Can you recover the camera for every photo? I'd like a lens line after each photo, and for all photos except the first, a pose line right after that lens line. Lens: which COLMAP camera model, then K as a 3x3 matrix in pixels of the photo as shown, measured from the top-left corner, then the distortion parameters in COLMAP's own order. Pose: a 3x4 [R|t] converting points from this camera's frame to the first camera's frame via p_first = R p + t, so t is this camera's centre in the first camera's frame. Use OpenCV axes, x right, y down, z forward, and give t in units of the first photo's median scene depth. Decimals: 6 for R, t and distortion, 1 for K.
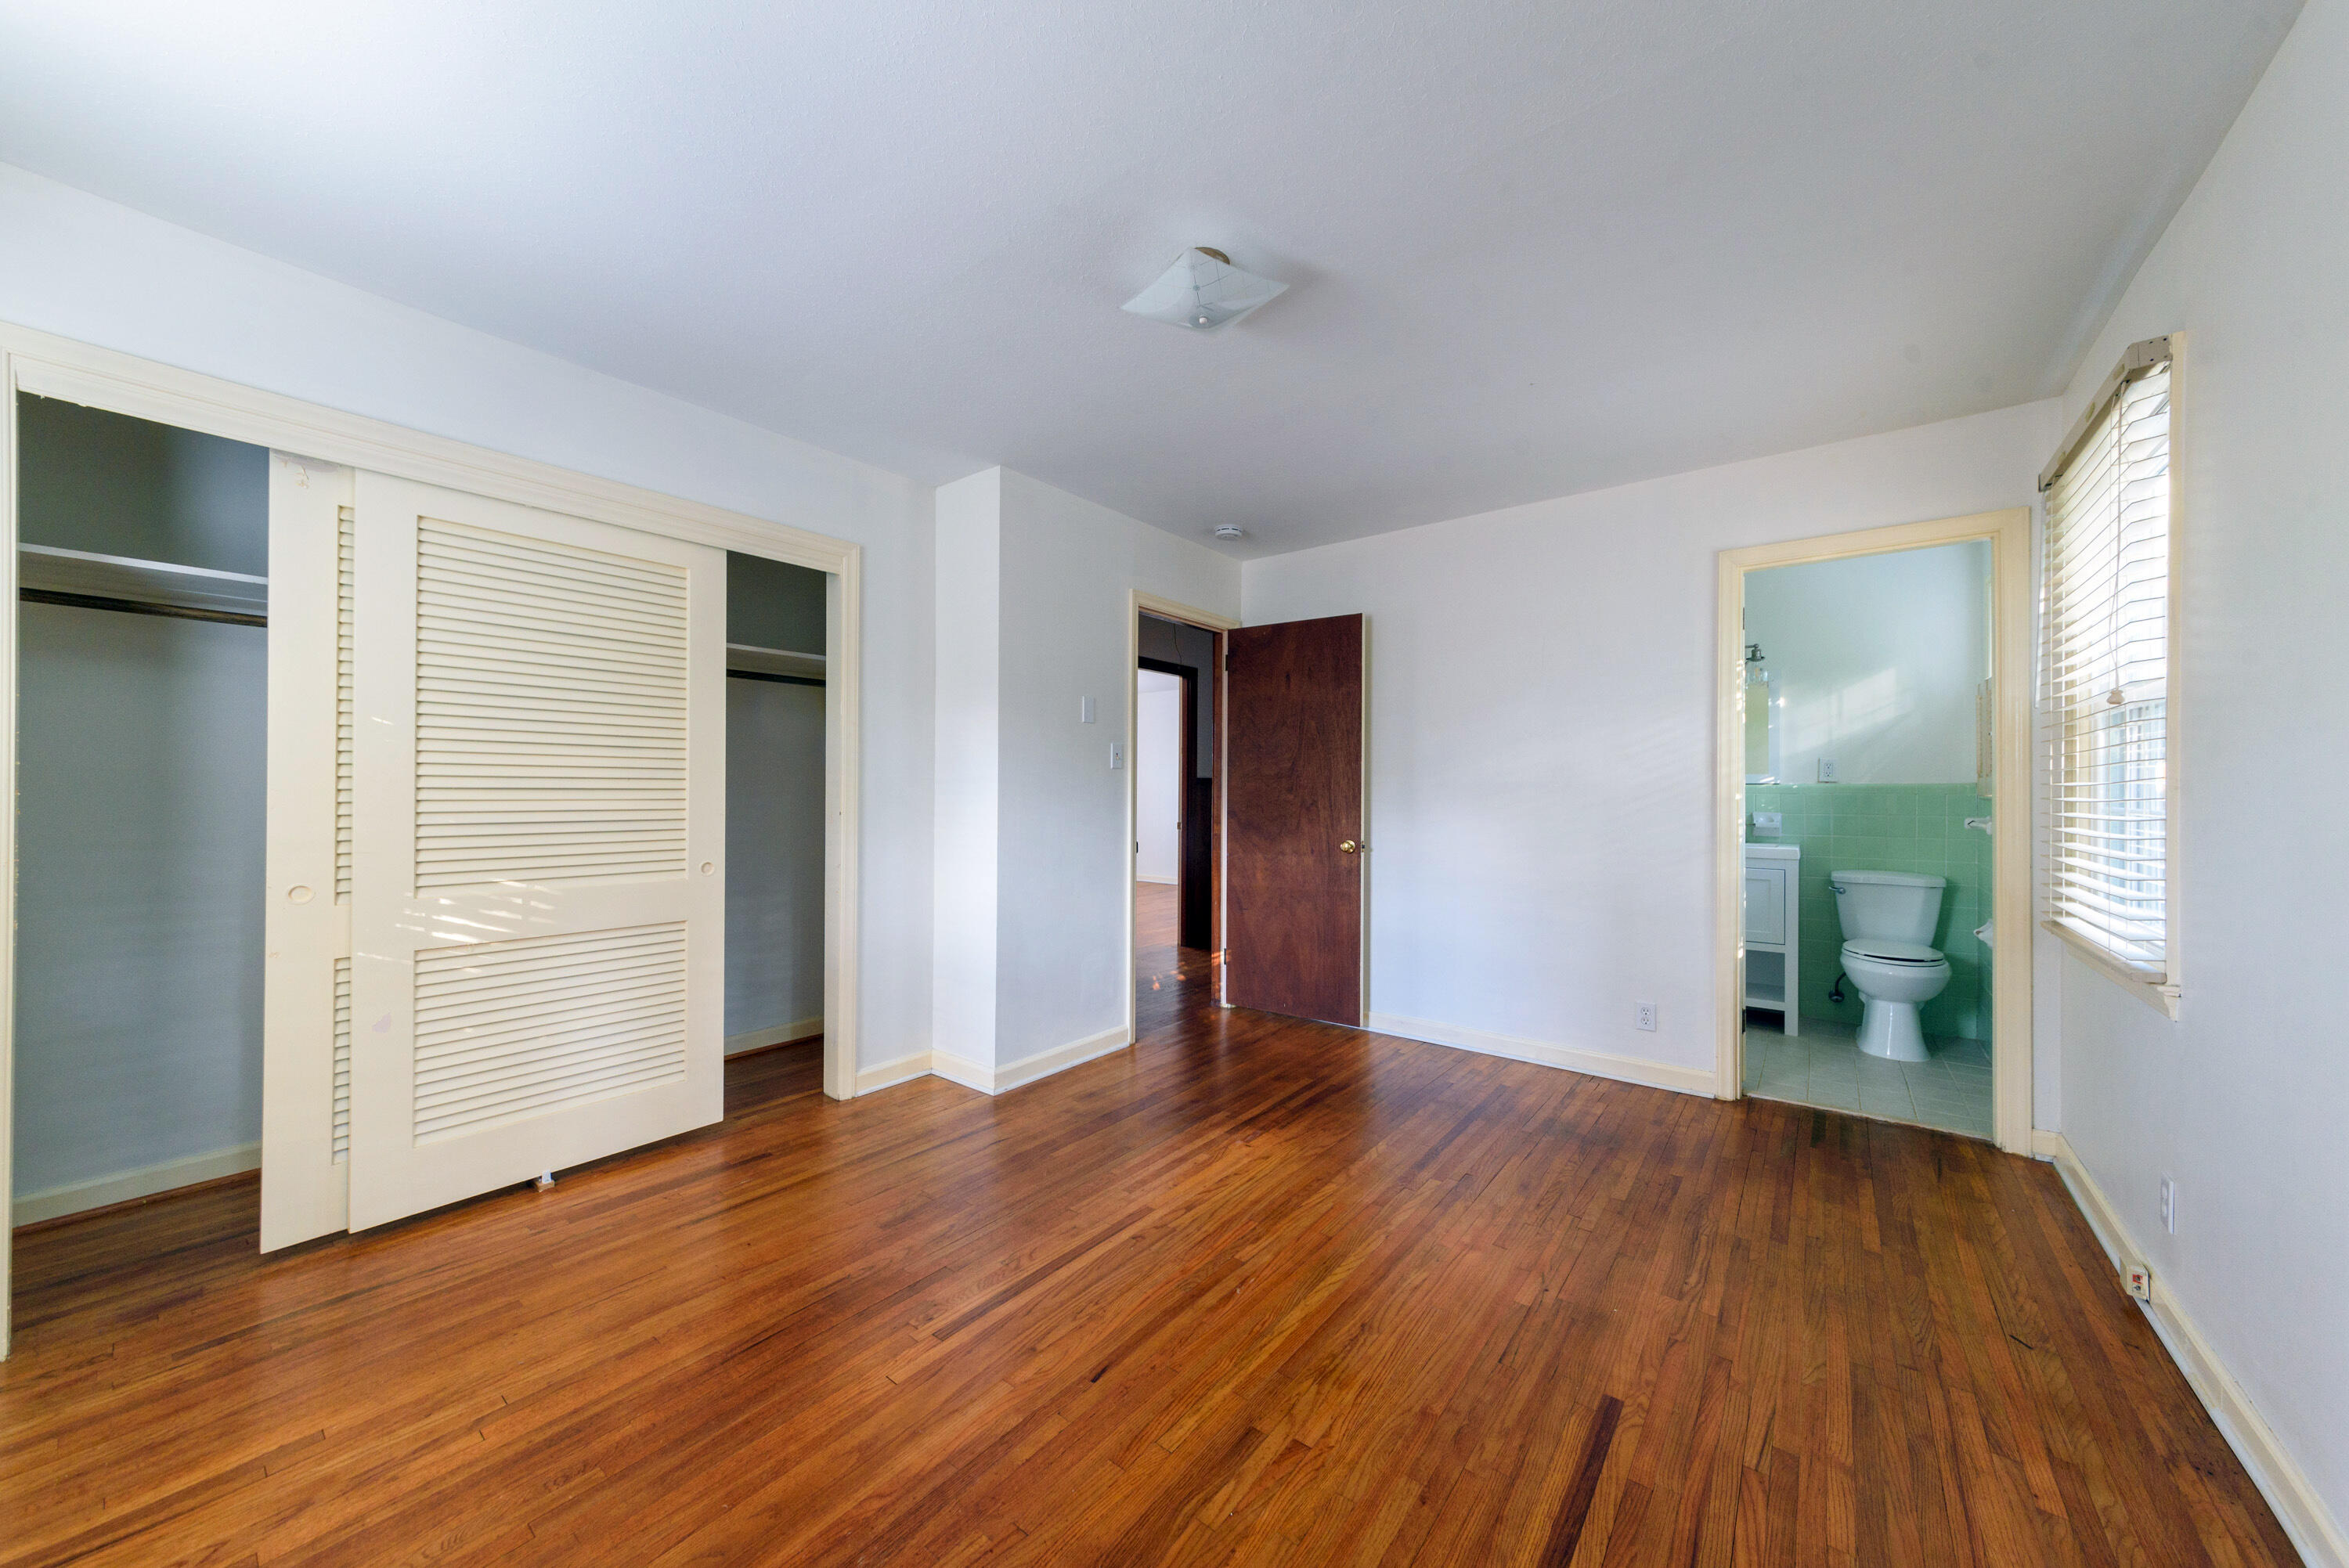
lens RADIAL K [[849.6, 0, 1177.8], [0, 849.6, 794.6], [0, 0, 1]] dist [-0.010815, -0.000993]
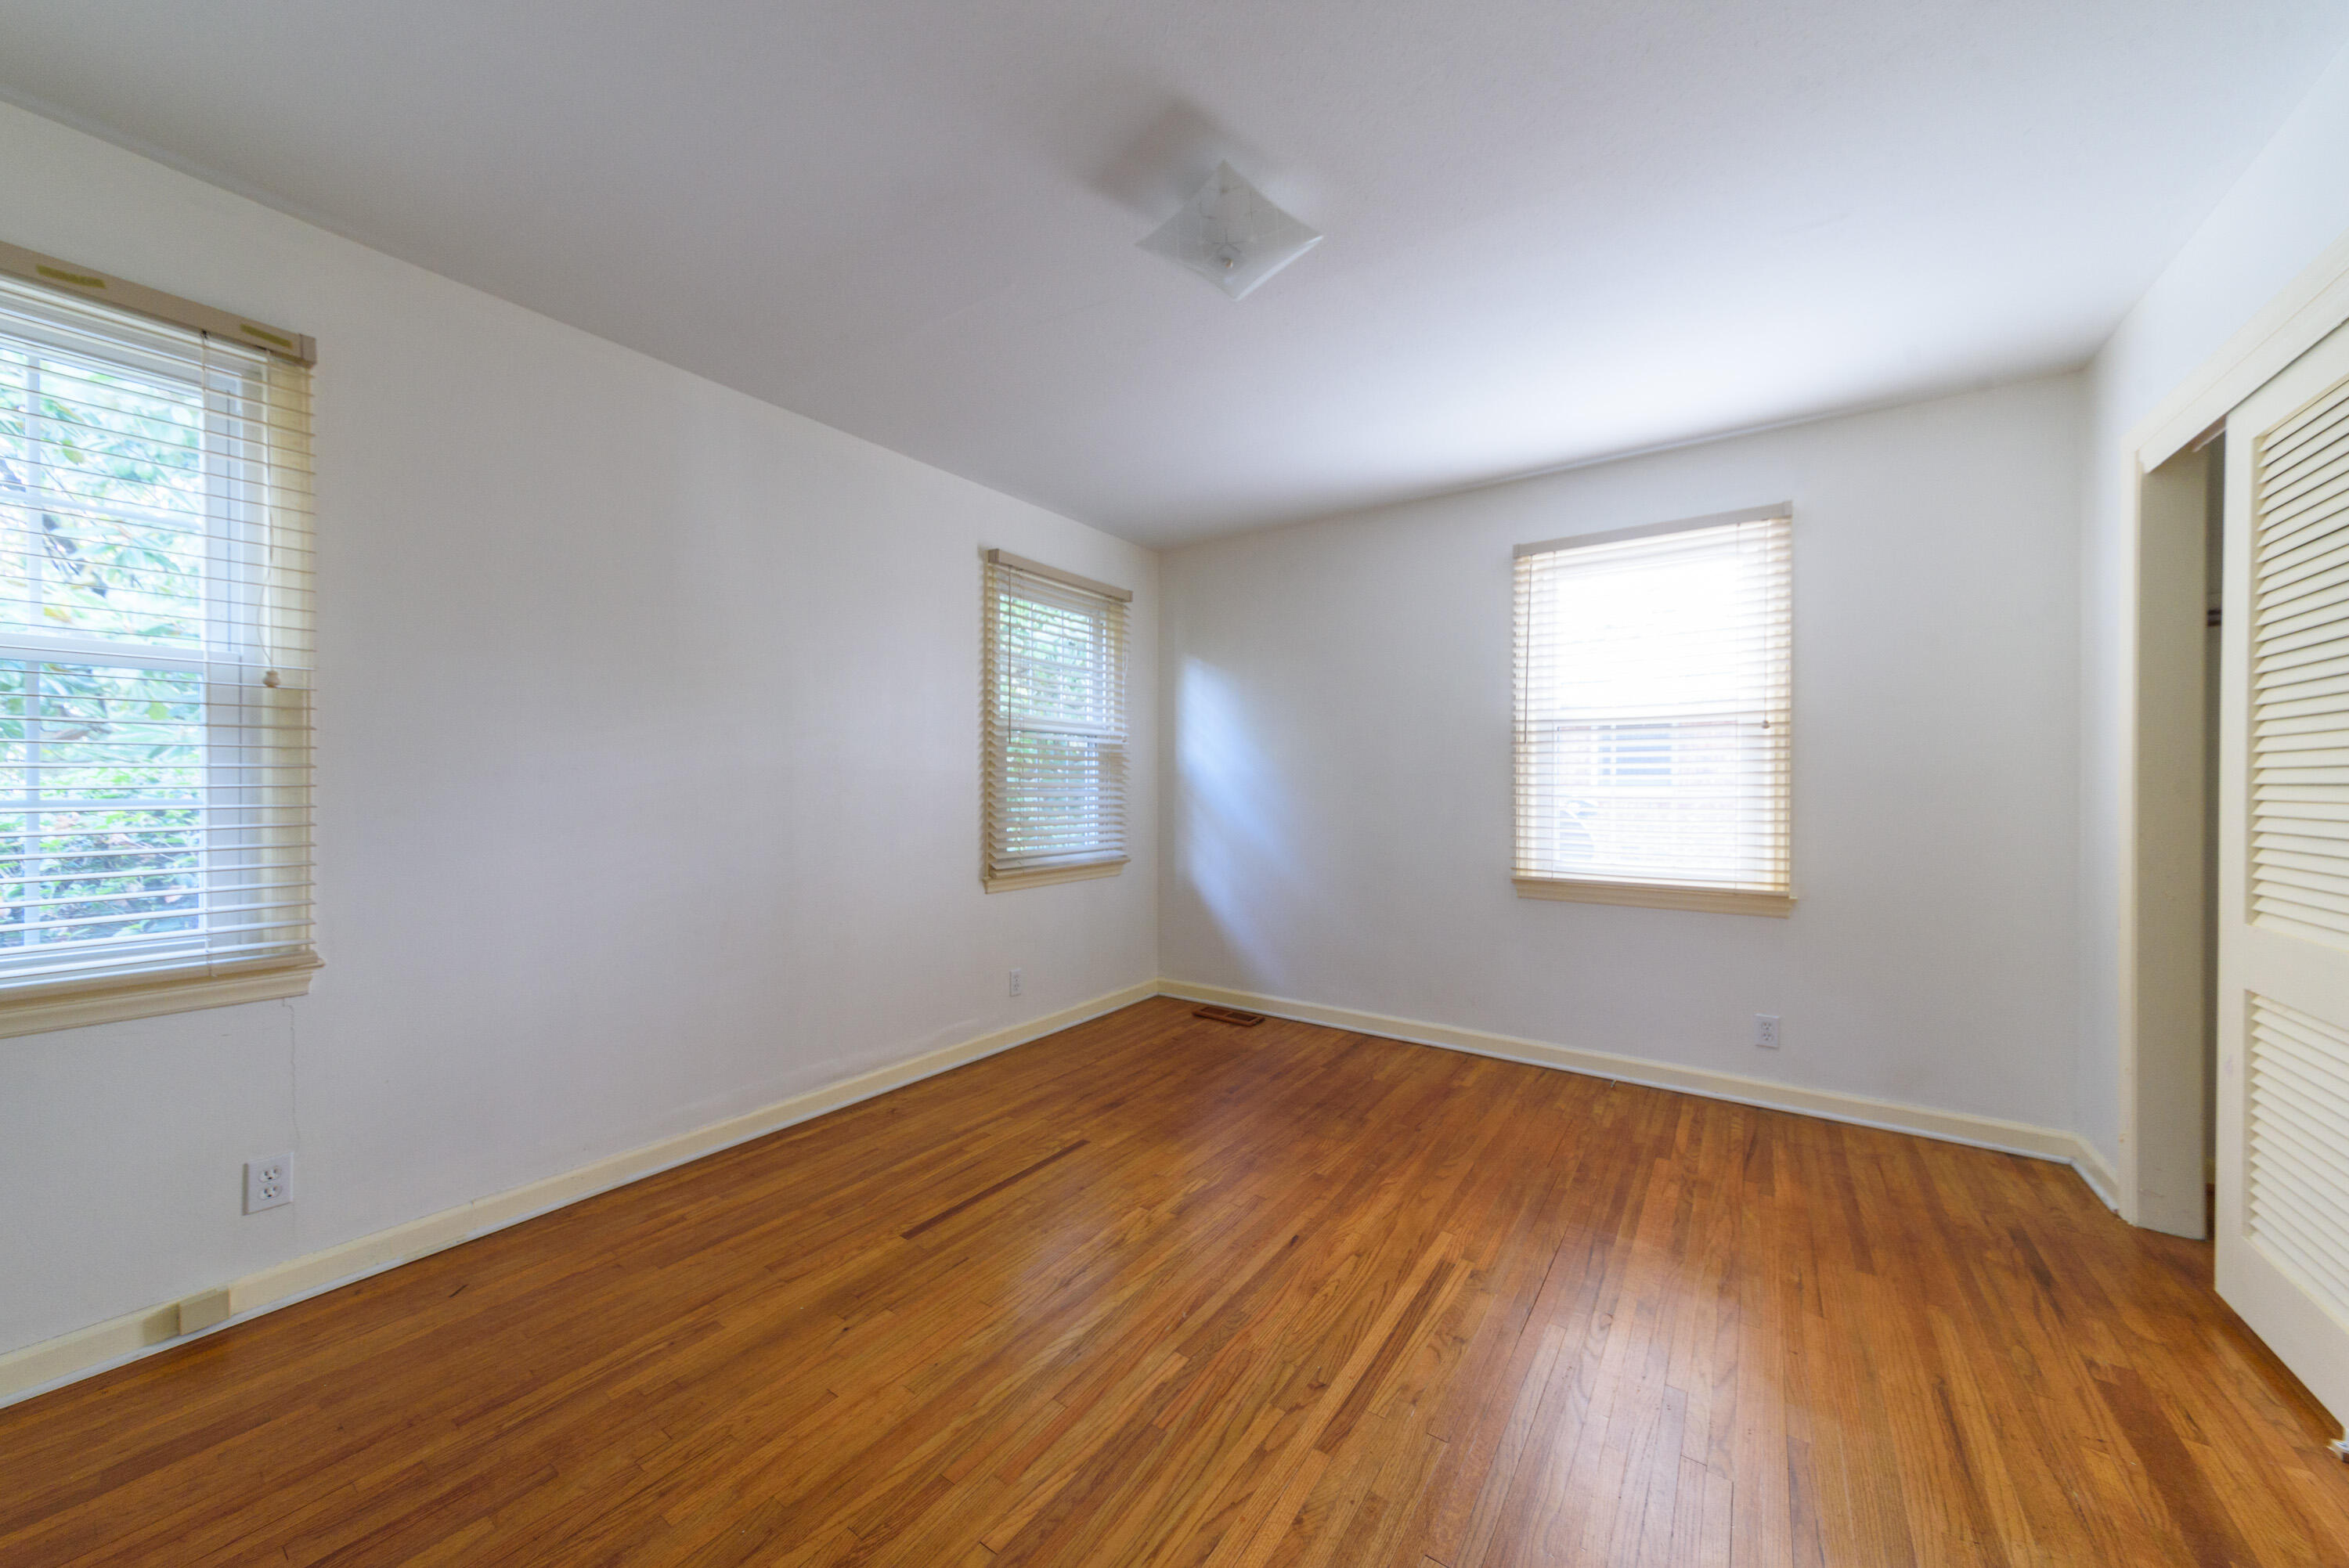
lens RADIAL K [[849.6, 0, 1176.1], [0, 849.6, 782.3], [0, 0, 1]] dist [-0.010815, -0.000993]
pose [[-0.998854, -0.005549, -0.047530, 0.118830], [-0.005680, 0.999980, 0.002623, -0.006101], [0.047515, 0.002890, -0.998866, 1.790332]]
